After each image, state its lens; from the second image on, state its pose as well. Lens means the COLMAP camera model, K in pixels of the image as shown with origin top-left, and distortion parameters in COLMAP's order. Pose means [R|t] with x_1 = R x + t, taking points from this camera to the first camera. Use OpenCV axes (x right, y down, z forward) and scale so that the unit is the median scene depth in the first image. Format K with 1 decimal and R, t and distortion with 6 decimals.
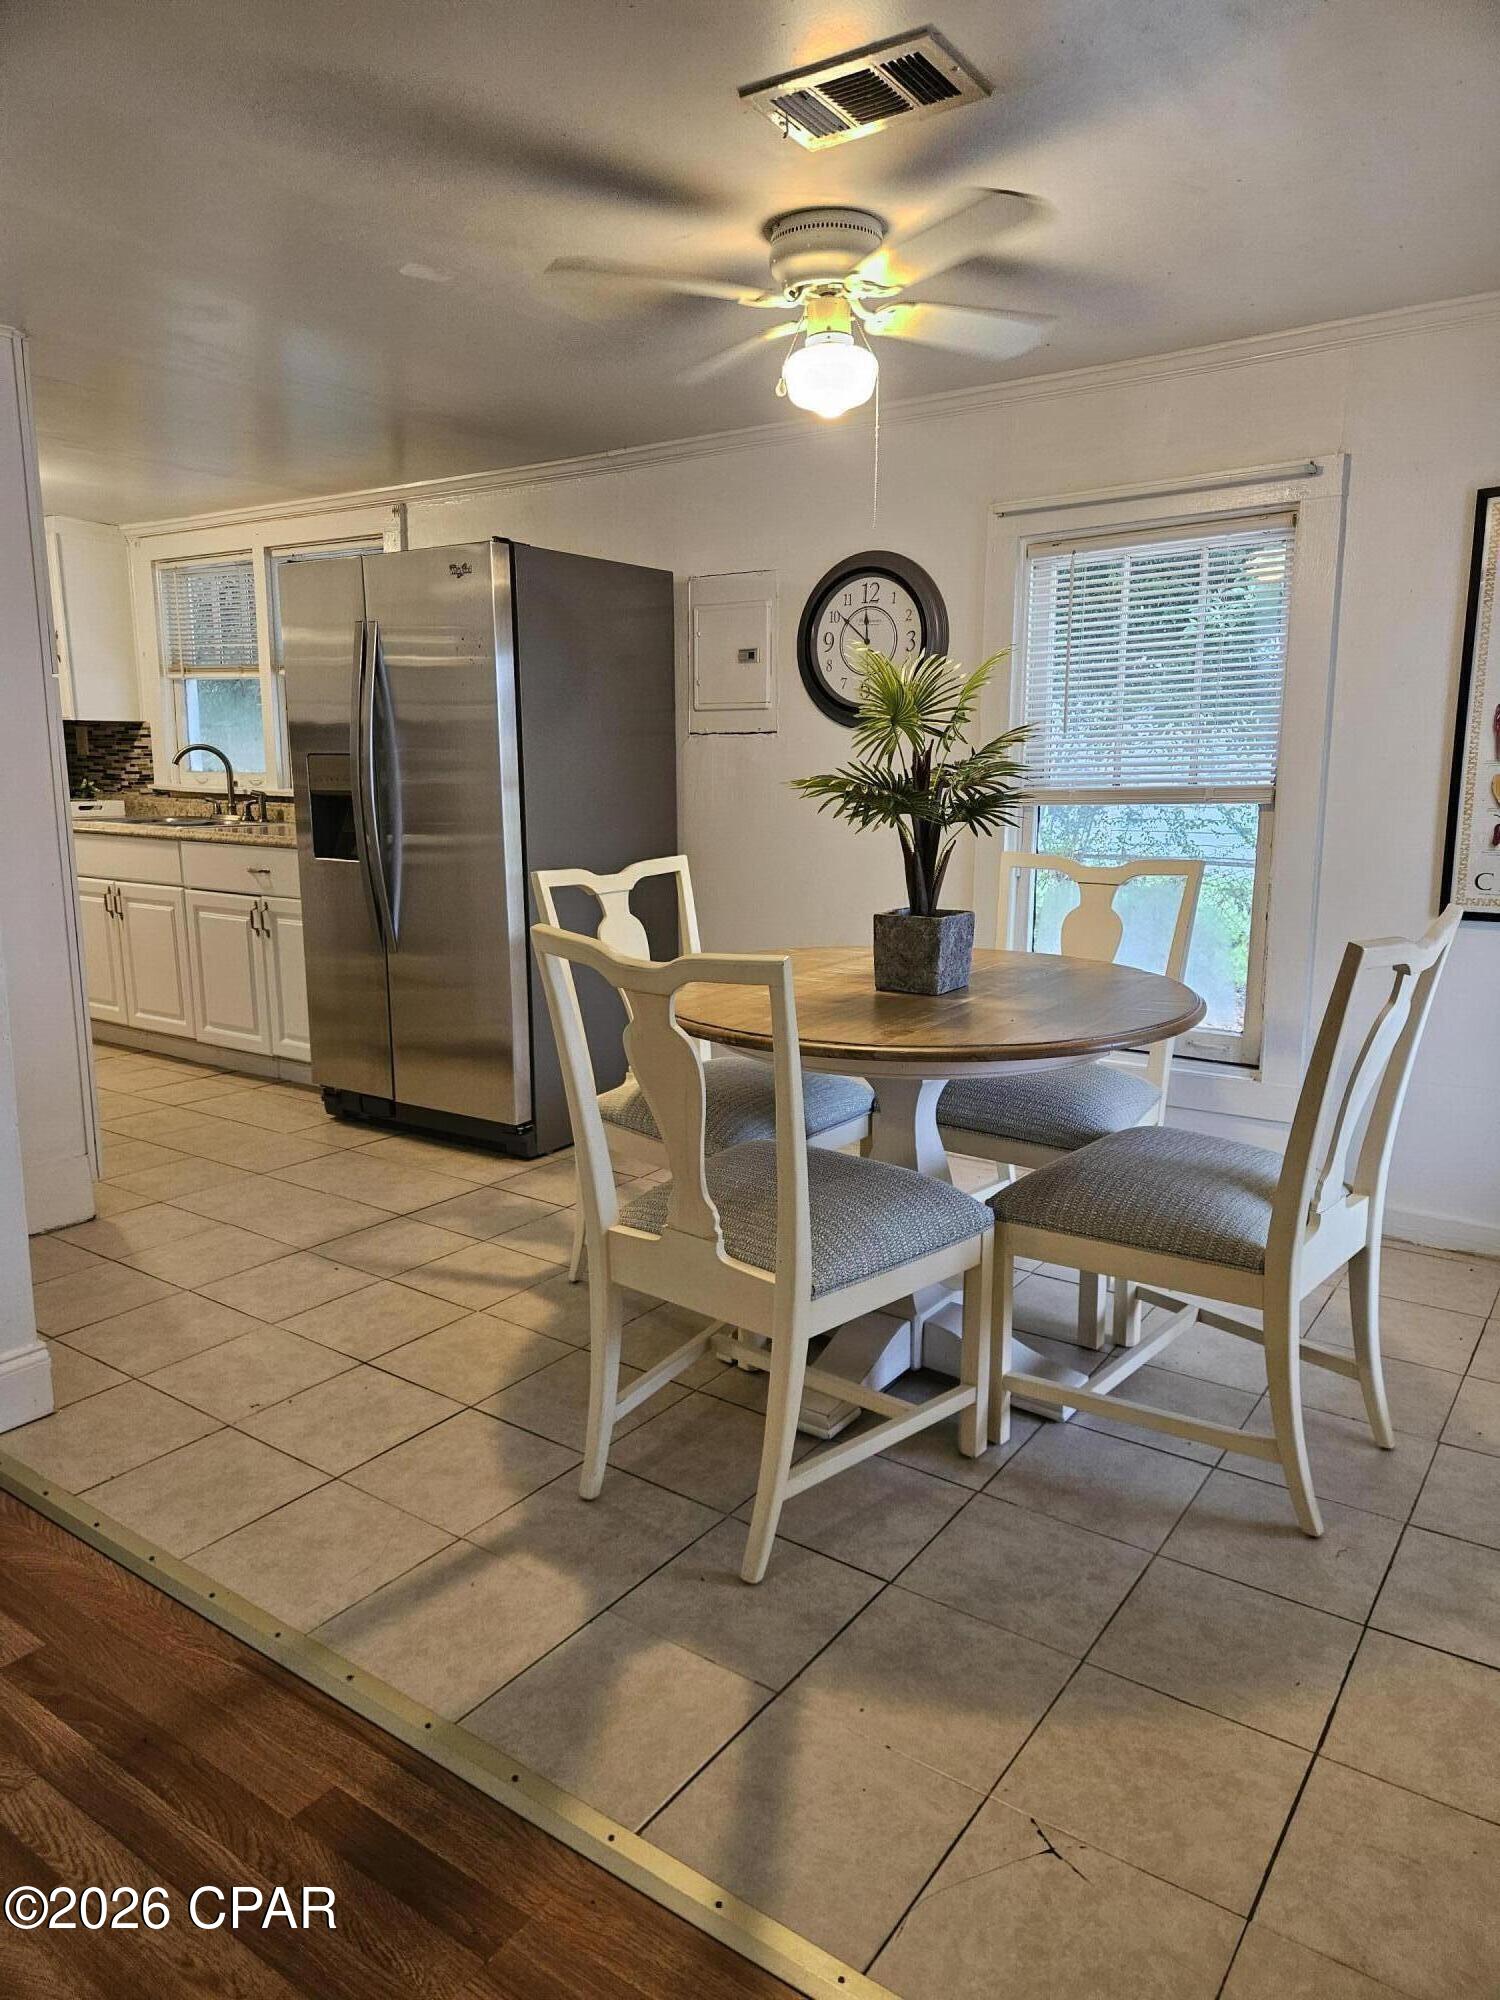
lens RADIAL K [[1335.6, 0, 749.0], [0, 1335.6, 1004.1], [0, 0, 1]] dist [0.055529, -0.014769]
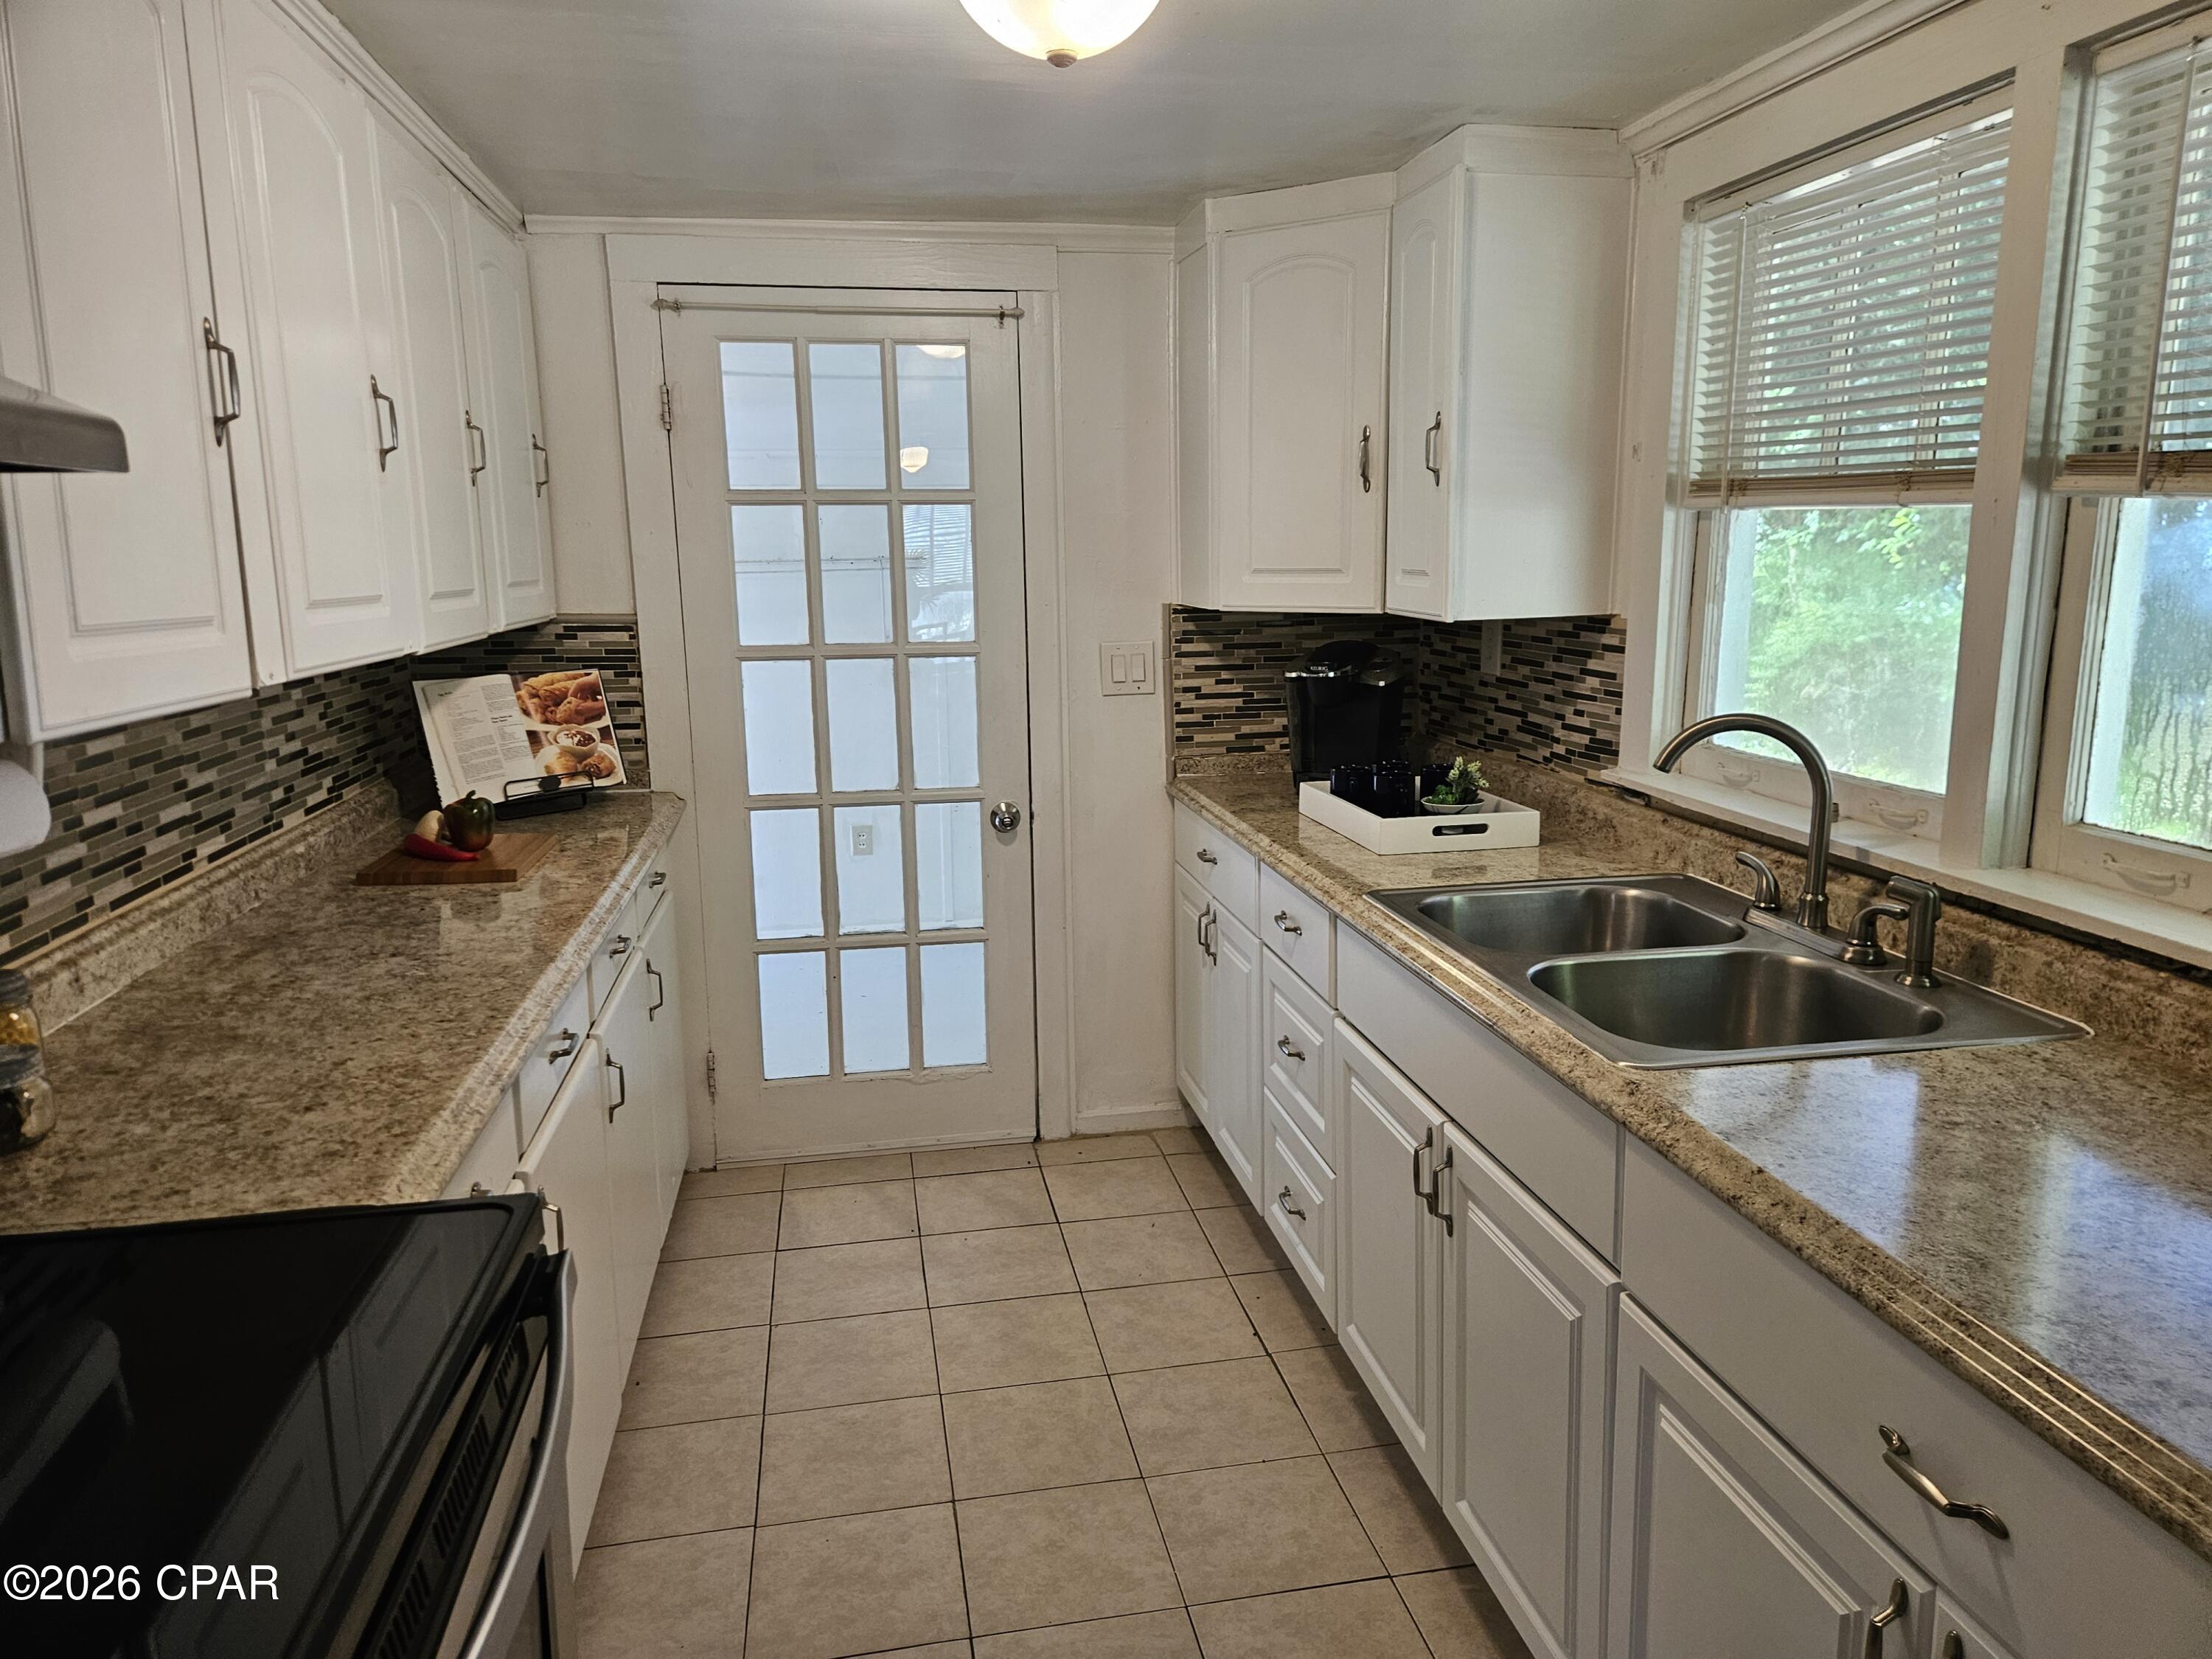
lens RADIAL K [[1477.2, 0, 1104.2], [0, 1477.2, 828.3], [0, 0, 1]] dist [0.055529, -0.014769]
pose [[0.712072, 0.118329, -0.692063, -0.243485], [-0.109228, 0.992364, 0.057288, -0.157458], [0.693558, 0.034800, 0.719560, 0.583740]]
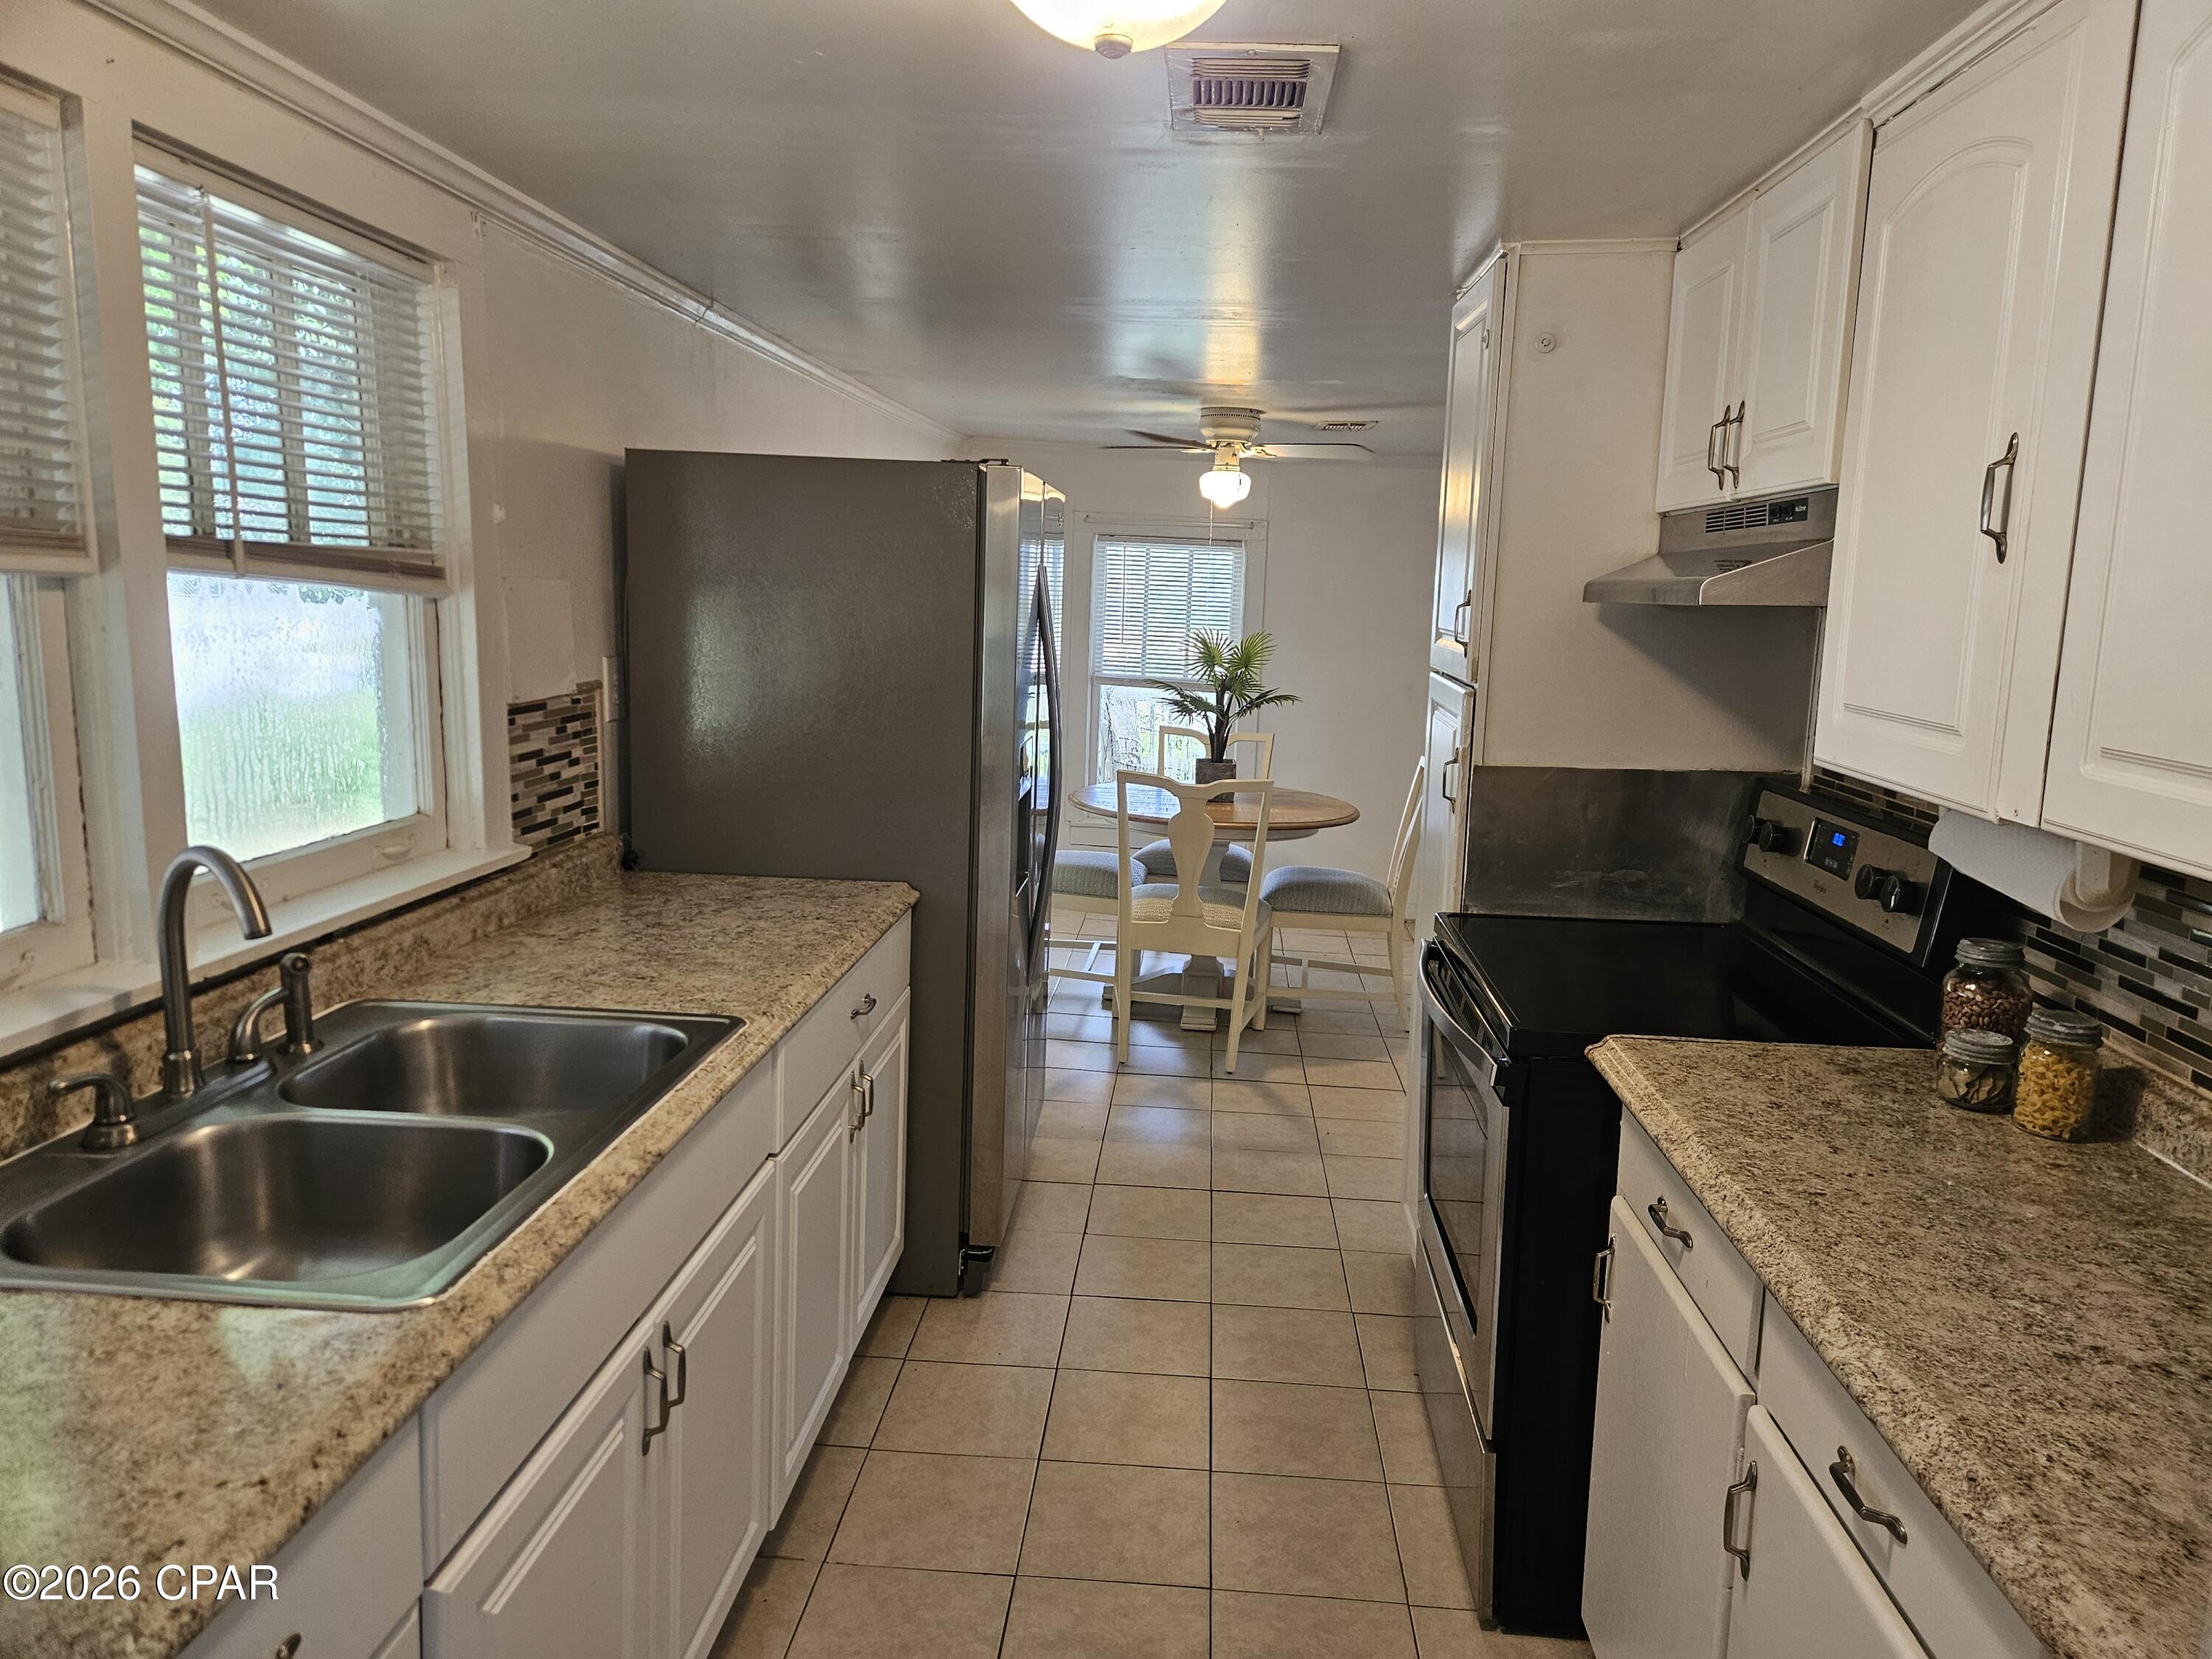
lens RADIAL K [[1477.2, 0, 1107.1], [0, 1477.2, 821.6], [0, 0, 1]] dist [0.055529, -0.014769]
pose [[-0.517877, -0.156810, 0.840960, -0.680310], [0.118850, 0.960333, 0.252259, -0.231613], [-0.847159, 0.230587, -0.478698, 0.921220]]
